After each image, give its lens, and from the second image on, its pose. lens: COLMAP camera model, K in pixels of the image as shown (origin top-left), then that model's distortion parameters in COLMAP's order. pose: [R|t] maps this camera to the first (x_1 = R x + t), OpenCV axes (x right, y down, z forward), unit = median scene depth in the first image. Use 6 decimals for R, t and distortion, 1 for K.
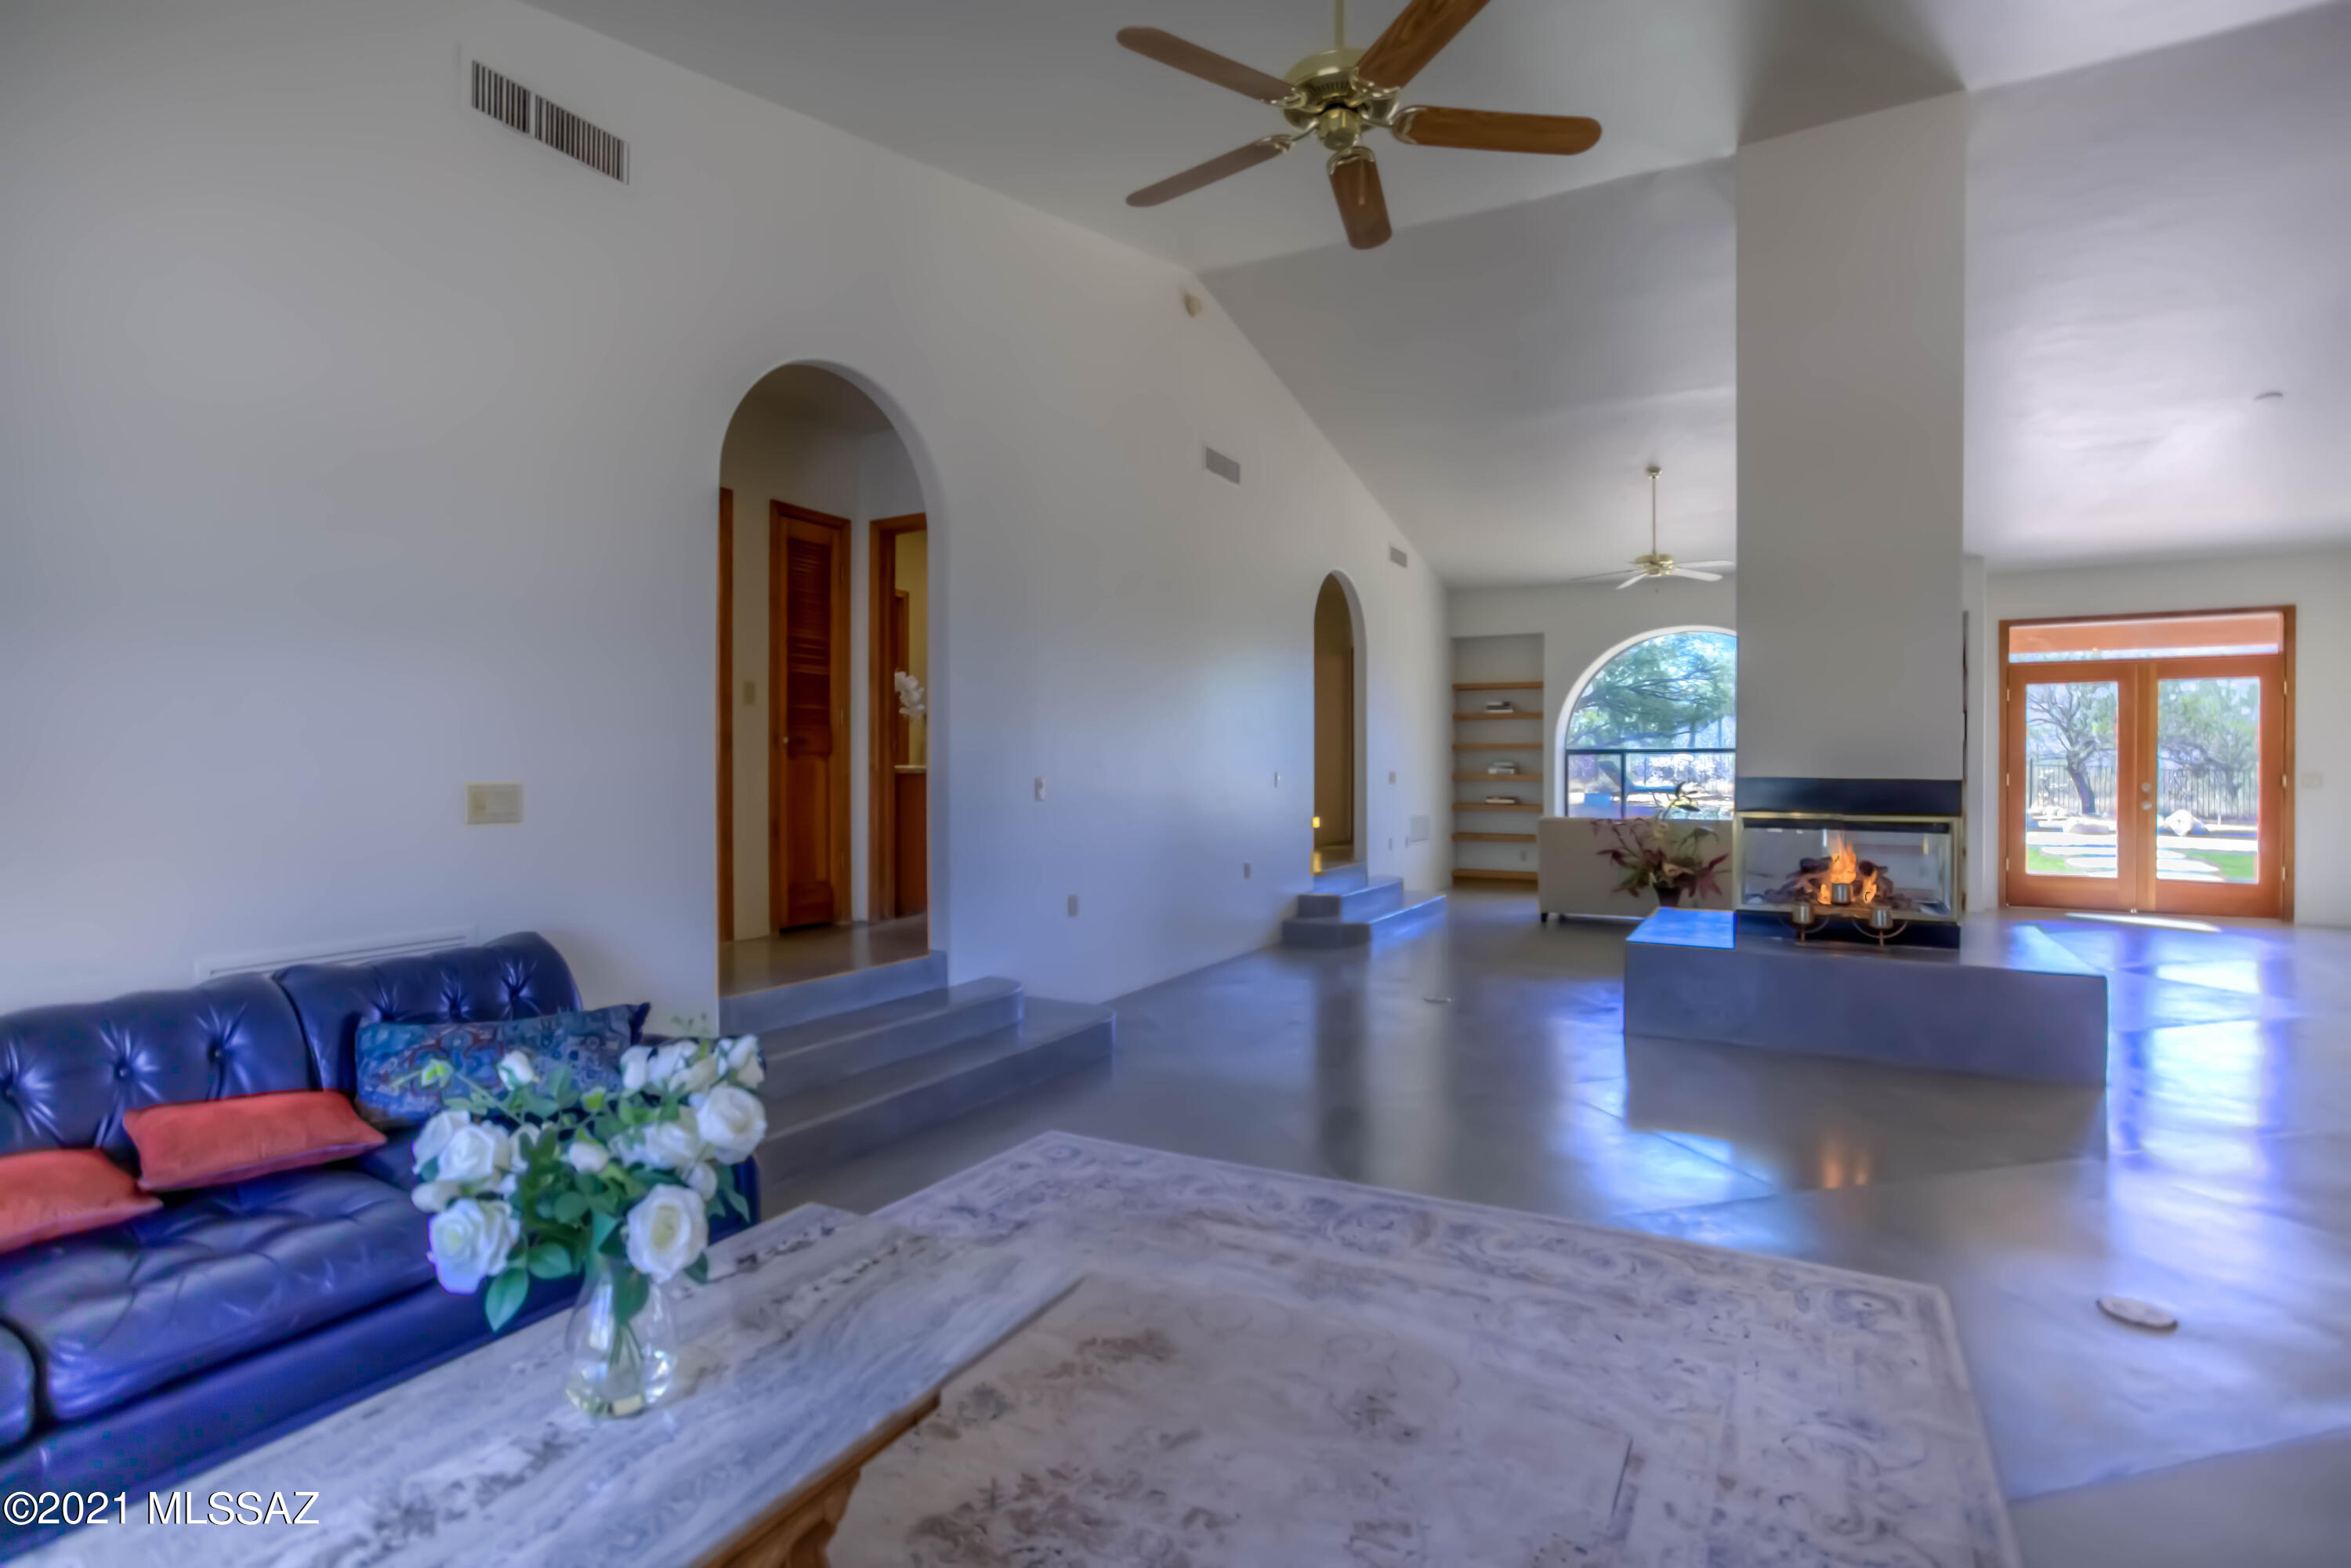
lens RADIAL K [[1176.7, 0, 1146.5], [0, 1176.7, 754.4], [0, 0, 1]] dist [-0.050490, 0.058598]
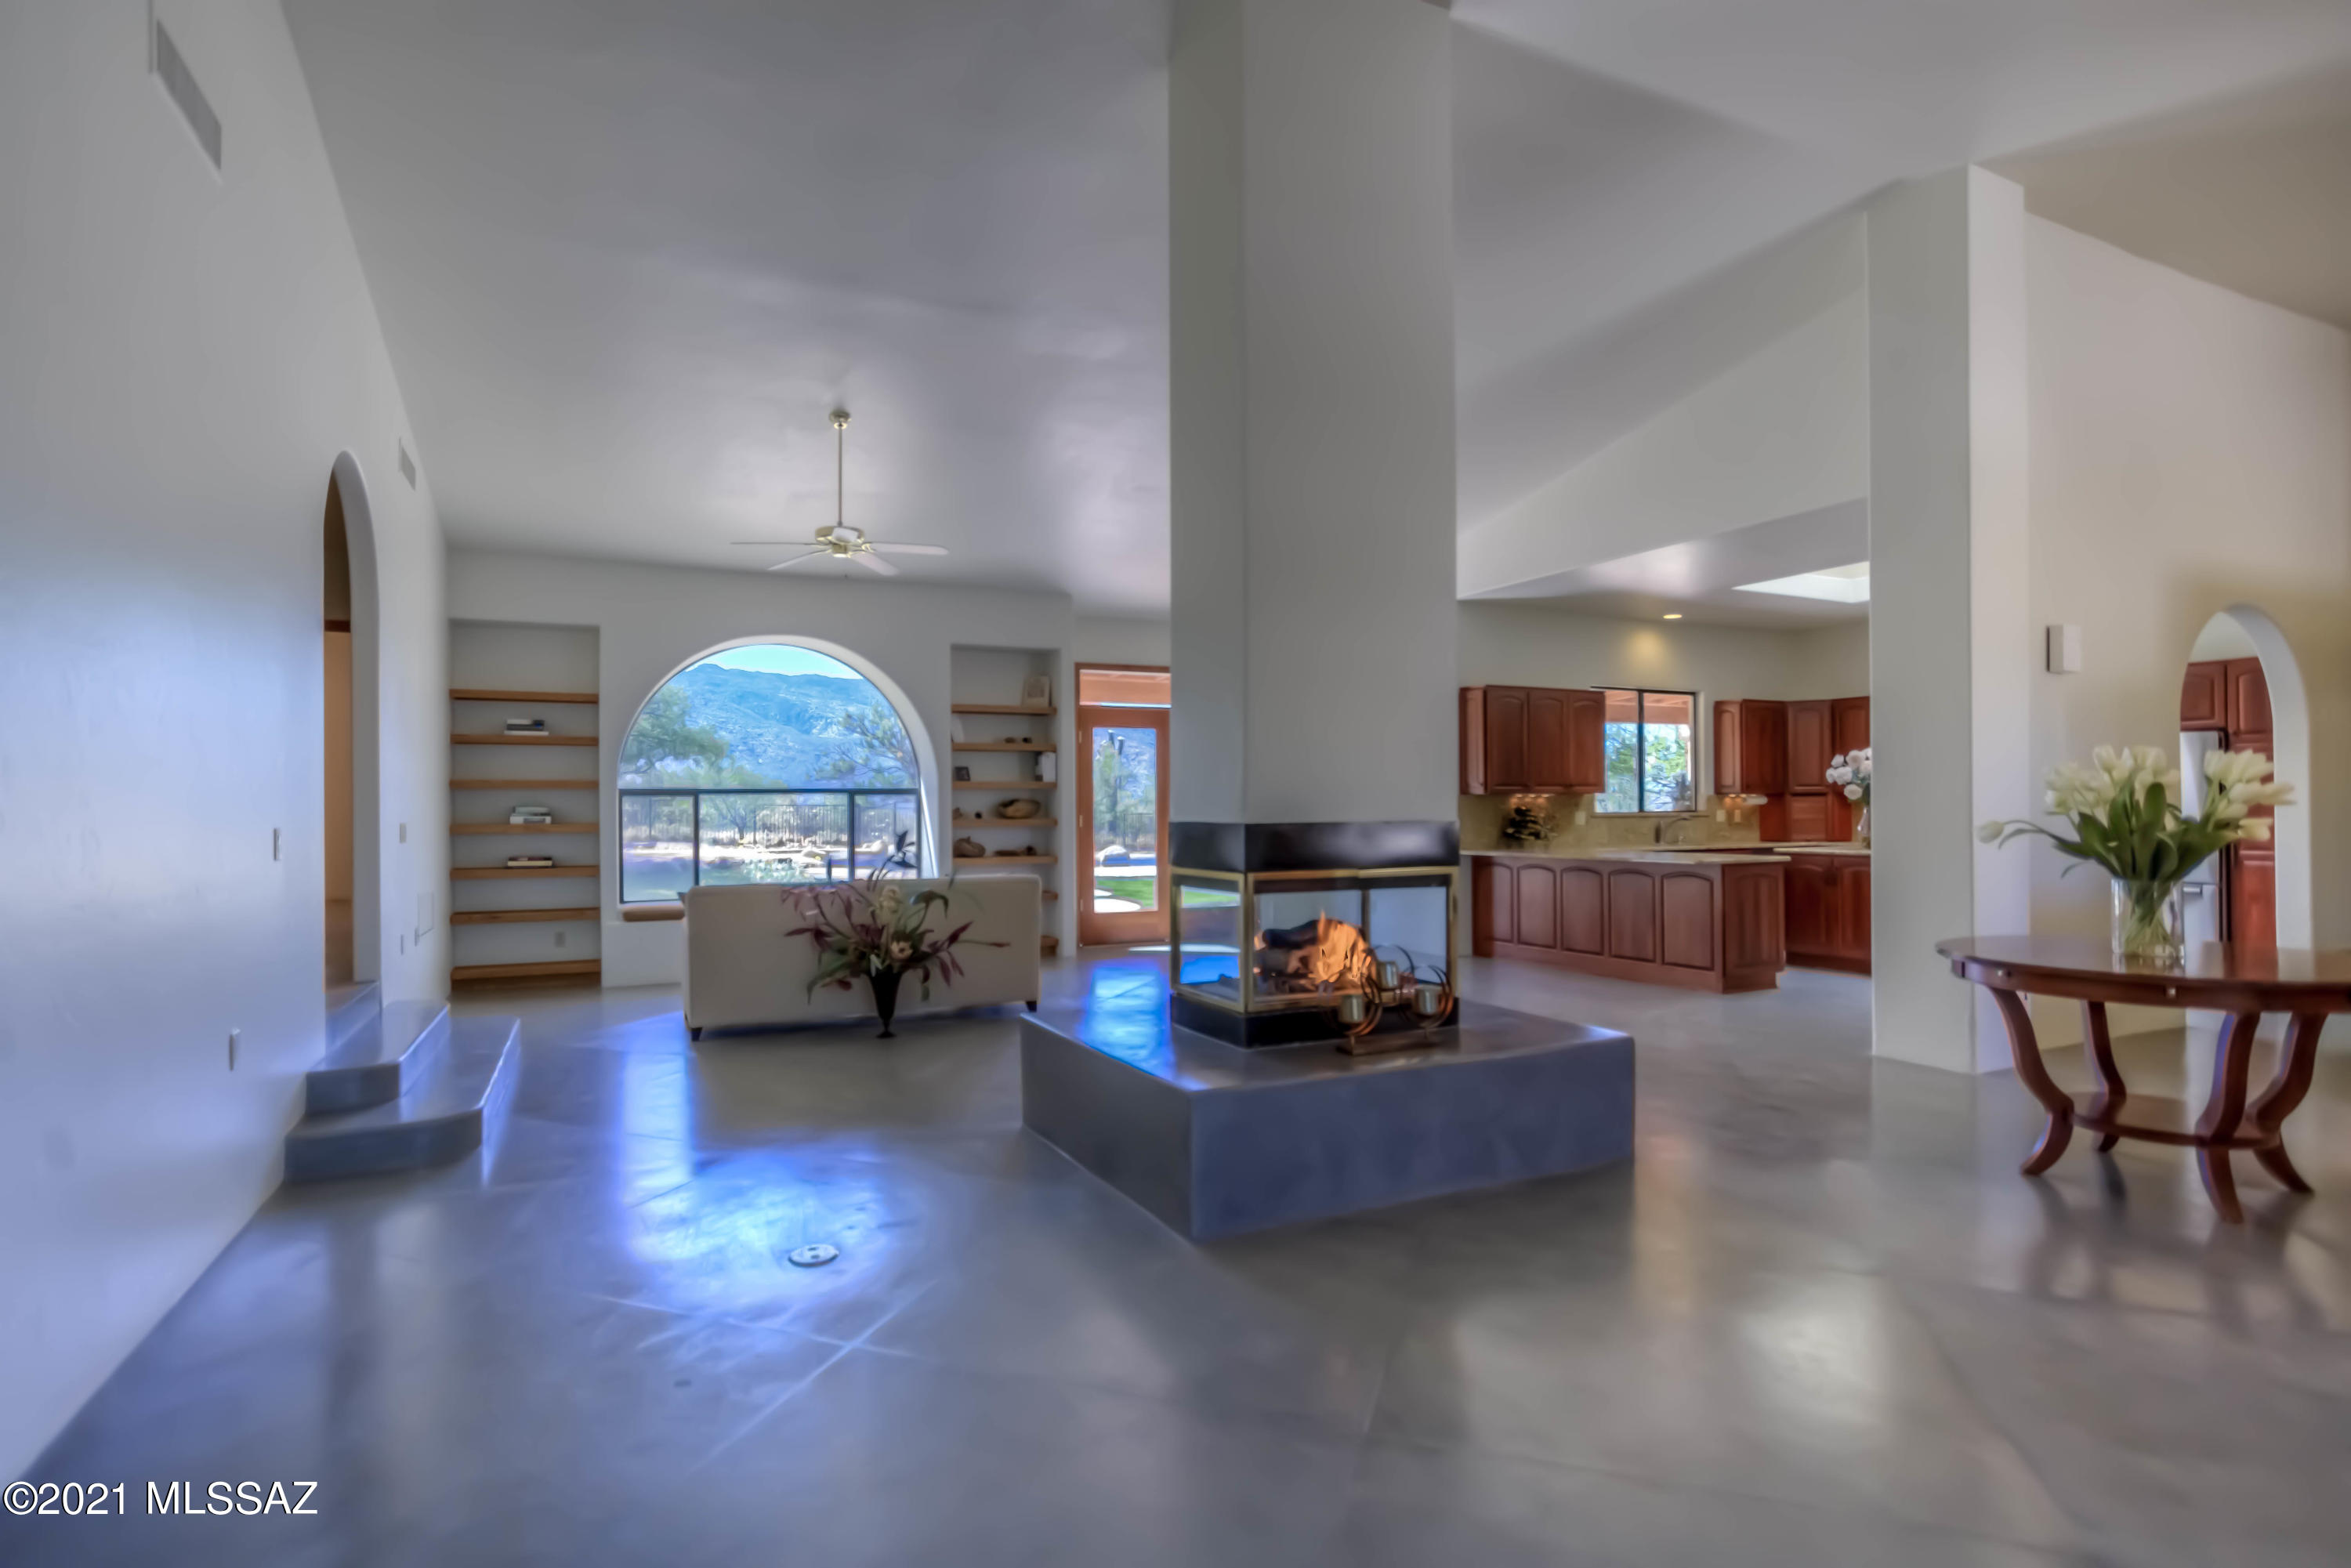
lens RADIAL K [[1177.6, 0, 1175.5], [0, 1177.6, 784.0], [0, 0, 1]] dist [-0.004790, -0.000383]
pose [[0.575715, 0.007246, 0.817618, -0.054015], [0.001953, 0.999946, -0.010238, 0.001447], [-0.817648, 0.007491, 0.575669, 0.348395]]
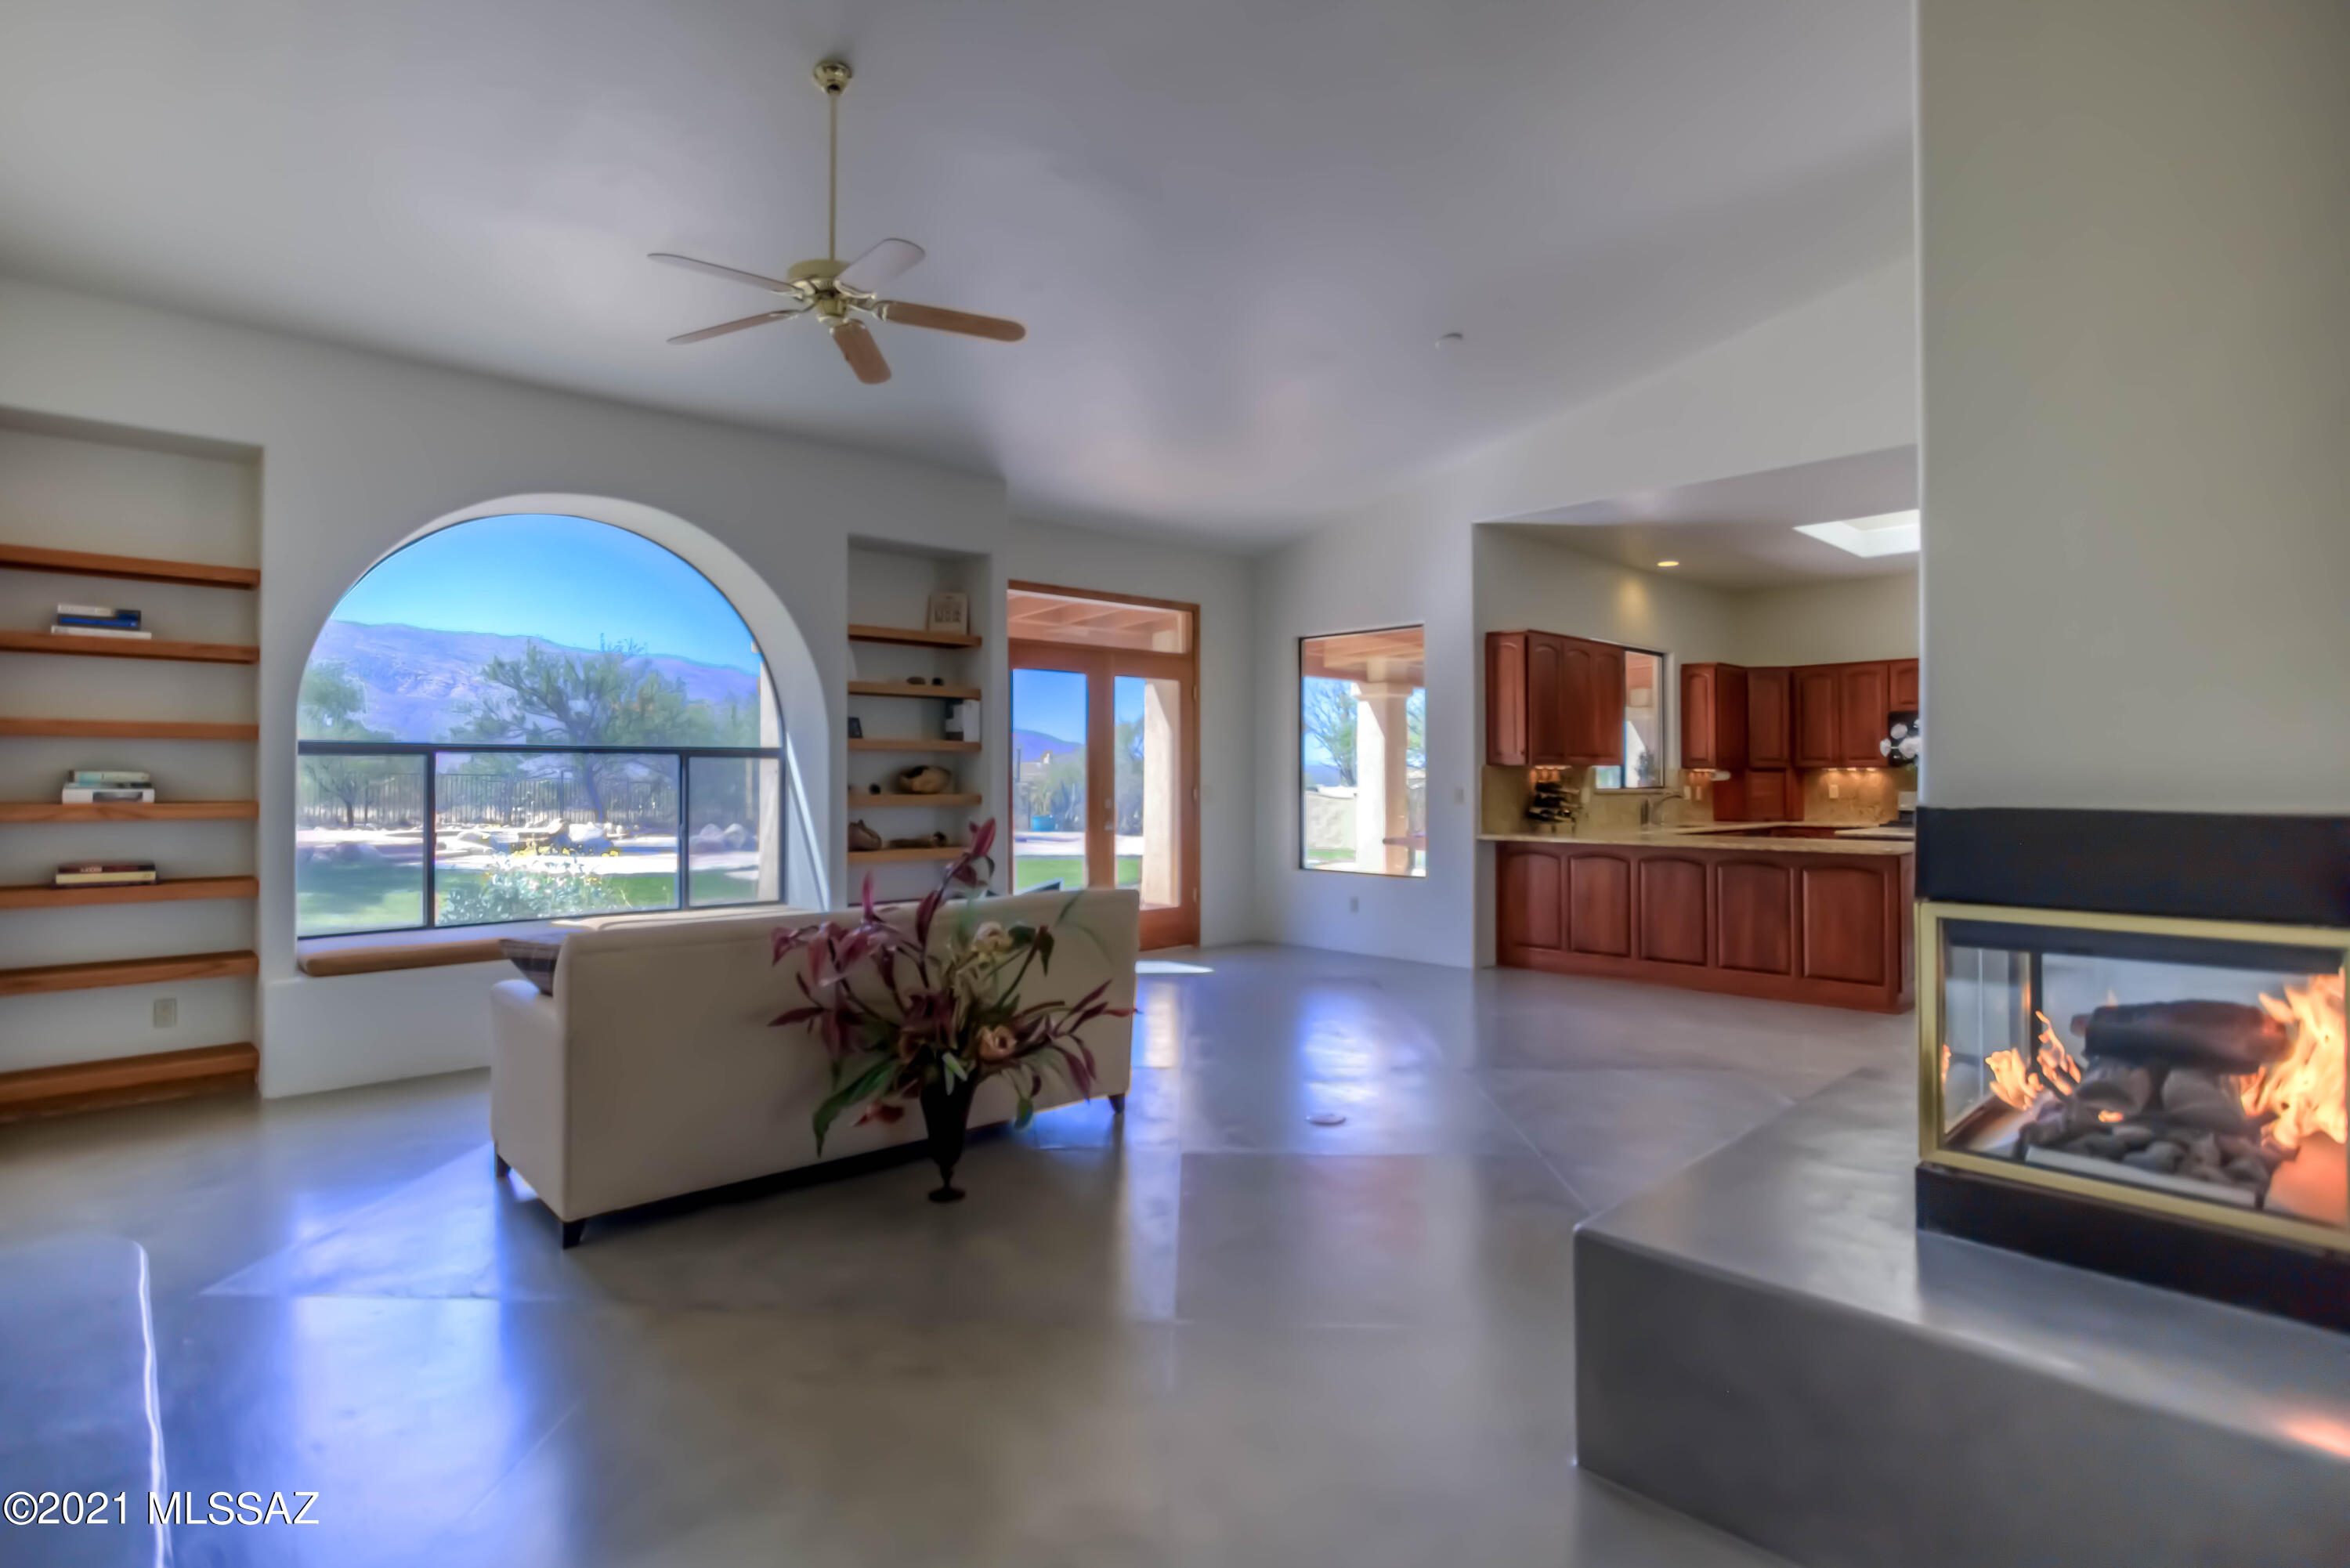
lens RADIAL K [[1176.1, 0, 1146.0], [0, 1176.1, 754.4], [0, 0, 1]] dist [-0.050490, 0.058598]
pose [[0.327490, 0.014830, 0.944738, 0.072854], [-0.006545, 0.999888, -0.013427, 0.005332], [-0.944832, -0.001786, 0.327551, 0.685244]]
